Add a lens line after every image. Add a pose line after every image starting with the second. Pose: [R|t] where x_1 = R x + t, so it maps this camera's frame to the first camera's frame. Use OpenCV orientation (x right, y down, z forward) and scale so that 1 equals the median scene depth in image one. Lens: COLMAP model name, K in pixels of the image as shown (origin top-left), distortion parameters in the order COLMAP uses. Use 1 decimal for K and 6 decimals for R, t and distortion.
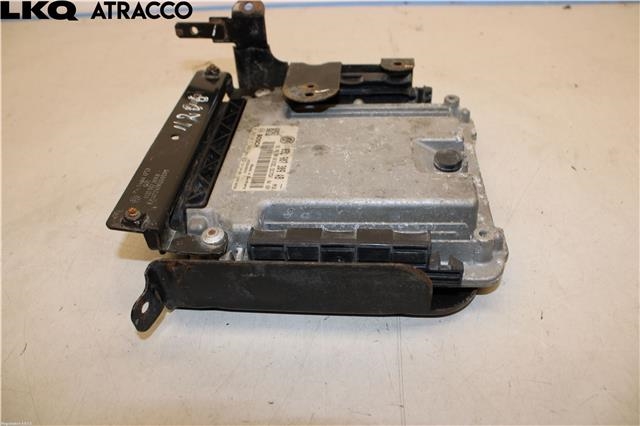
lens RADIAL K [[510.1, 0, 320.0], [0, 510.1, 213.0], [0, 0, 1]] dist [-0.143522, 0.000353]
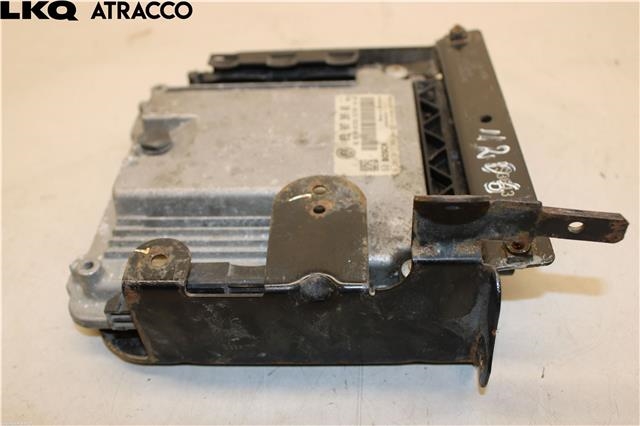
lens RADIAL K [[647.8, 0, 320.0], [0, 647.8, 213.0], [0, 0, 1]] dist [-0.085369, -0.003017]
pose [[-0.992838, 0.113545, 0.037154, -0.051931], [0.049283, 0.105956, 0.993149, -1.116700], [0.108830, 0.987867, -0.110793, 1.204095]]
